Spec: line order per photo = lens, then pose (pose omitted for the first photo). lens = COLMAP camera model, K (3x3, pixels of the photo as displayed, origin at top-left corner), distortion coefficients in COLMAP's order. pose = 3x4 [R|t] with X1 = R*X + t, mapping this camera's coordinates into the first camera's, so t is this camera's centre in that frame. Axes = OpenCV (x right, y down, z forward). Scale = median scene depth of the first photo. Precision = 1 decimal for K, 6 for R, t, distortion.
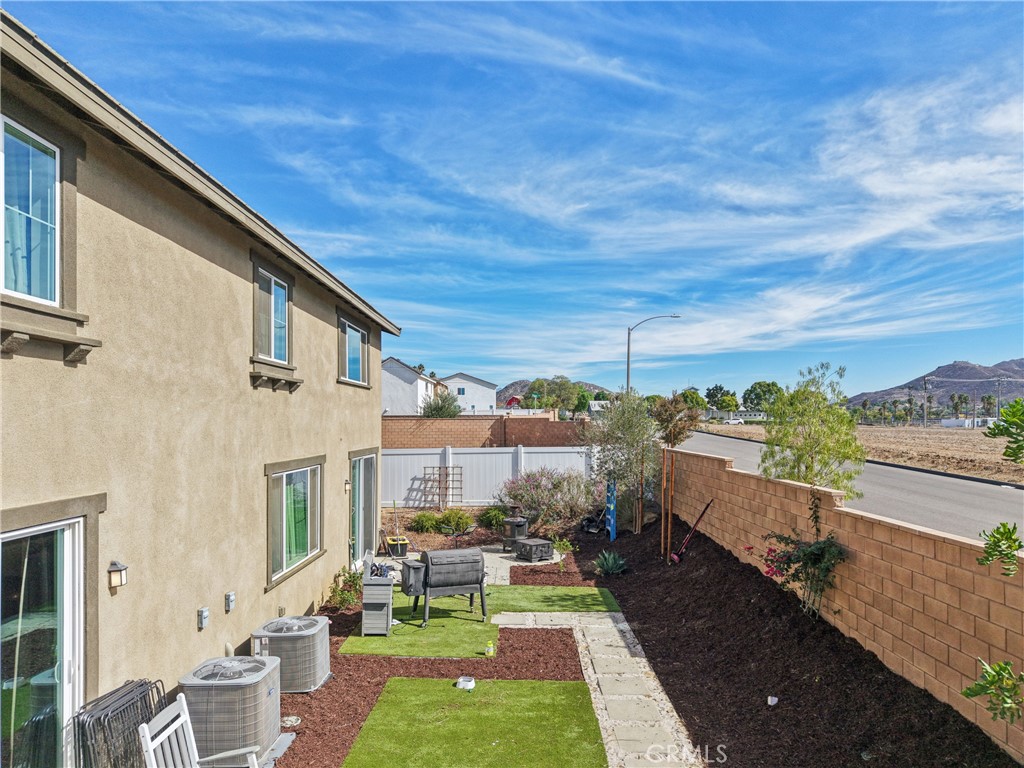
lens RADIAL K [[700.8, 0, 511.4], [0, 700.8, 416.6], [0, 0, 1]] dist [-0.000507, -0.001520]
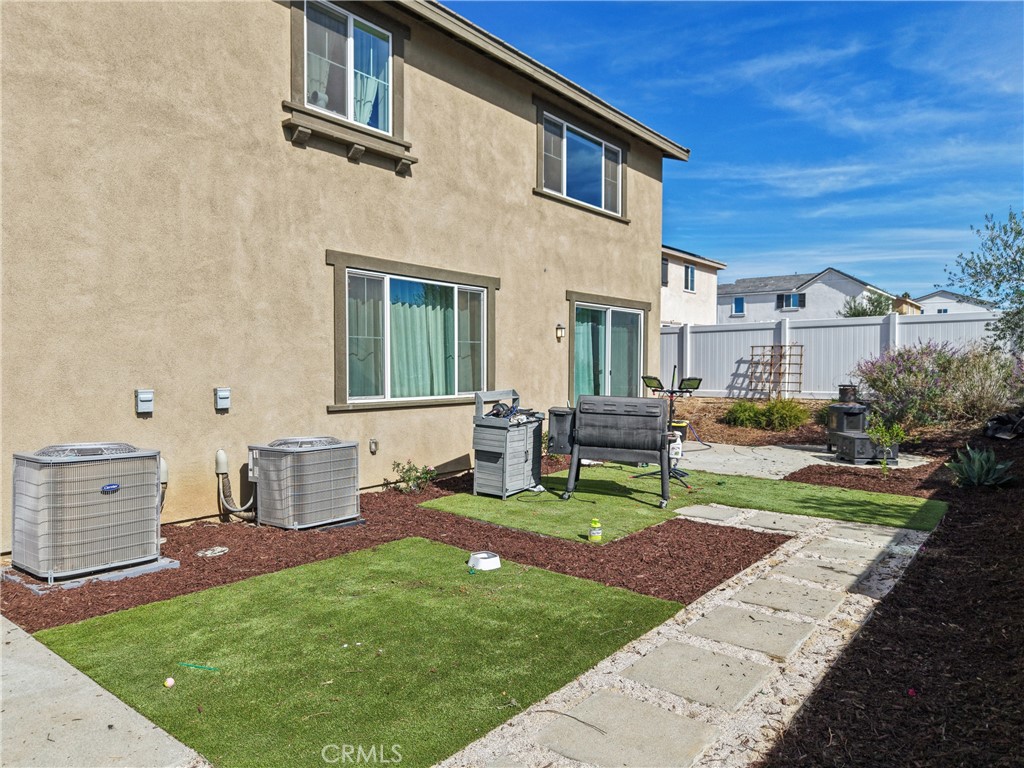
lens RADIAL K [[691.8, 0, 534.0], [0, 691.8, 390.6], [0, 0, 1]] dist [0.024297, -0.025428]
pose [[0.794842, 0.026884, -0.606221, 0.149017], [-0.004788, 0.999265, 0.038036, 0.092841], [0.606798, -0.027330, 0.794386, 0.242920]]
